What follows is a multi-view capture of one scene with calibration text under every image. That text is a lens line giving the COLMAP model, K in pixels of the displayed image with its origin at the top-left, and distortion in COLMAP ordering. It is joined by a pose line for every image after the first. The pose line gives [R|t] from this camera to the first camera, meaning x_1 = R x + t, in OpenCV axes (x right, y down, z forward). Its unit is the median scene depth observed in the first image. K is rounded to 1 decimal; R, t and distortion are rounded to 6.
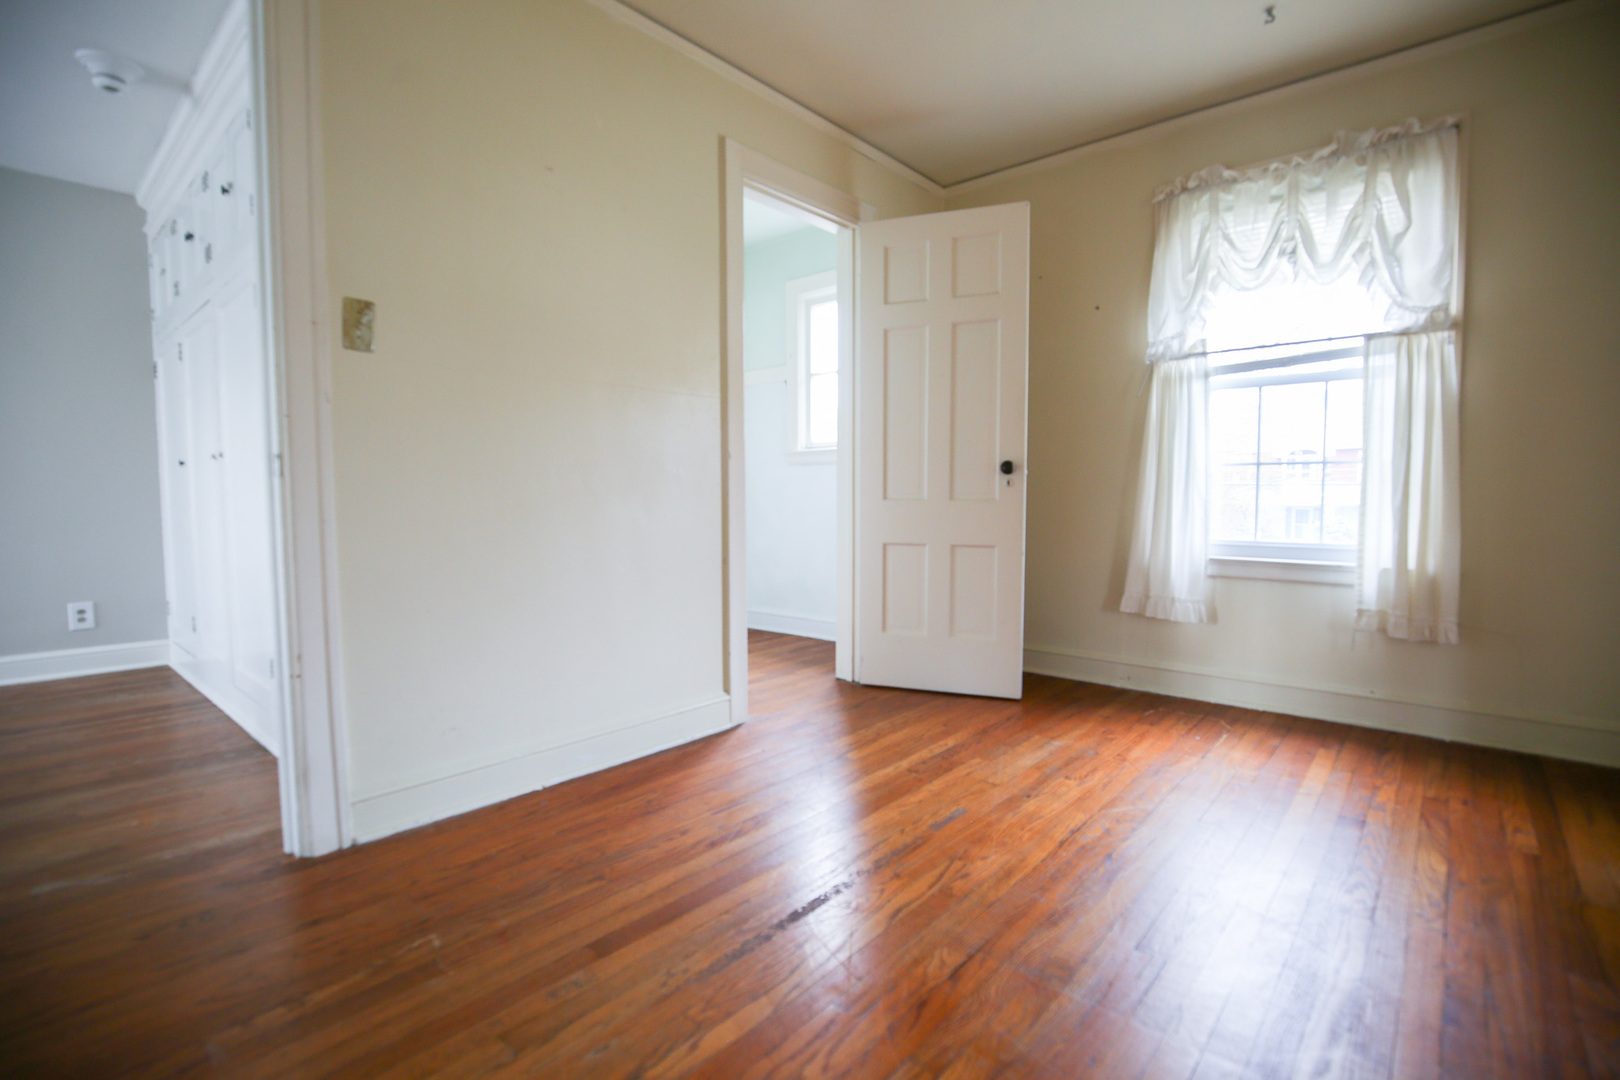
lens RADIAL K [[753.4, 0, 810.0], [0, 753.4, 540.0], [0, 0, 1]] dist [-0.021573, 0.000339]
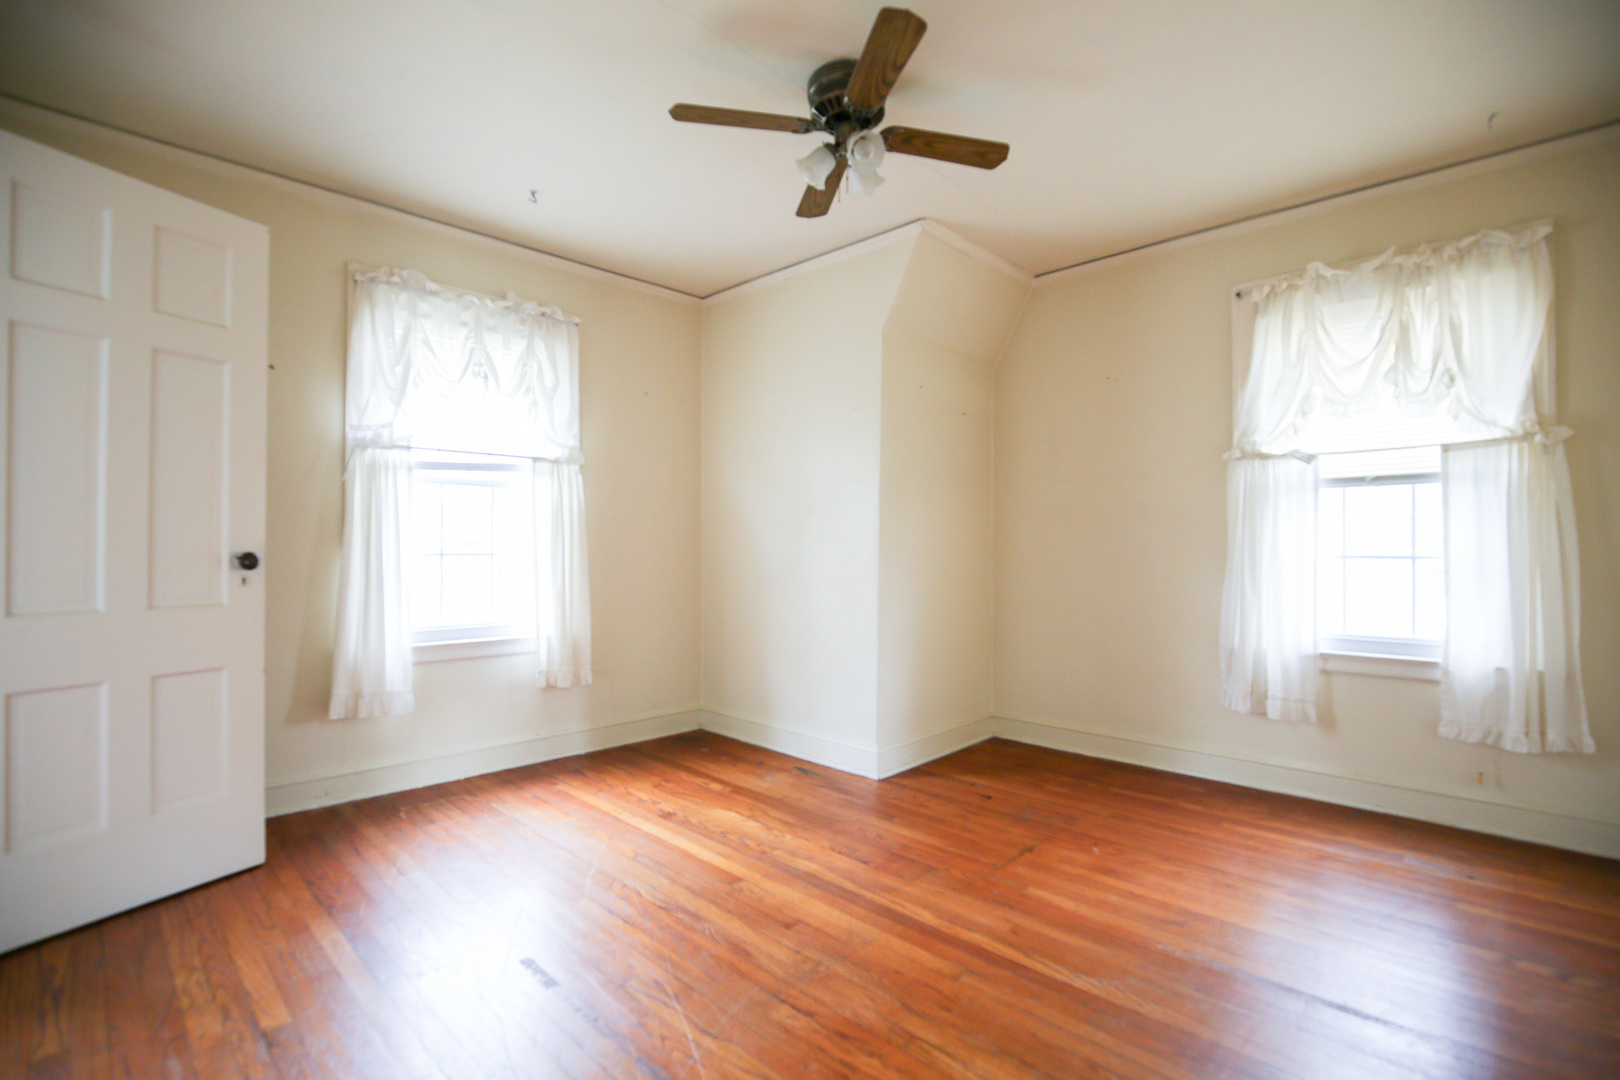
lens RADIAL K [[753.4, 0, 810.0], [0, 753.4, 540.0], [0, 0, 1]] dist [-0.021573, 0.000339]
pose [[0.055525, 0.011798, 0.998388, -0.483075], [0.057365, 0.998241, -0.014987, -0.078234], [-0.996808, 0.058104, 0.054751, 0.416741]]
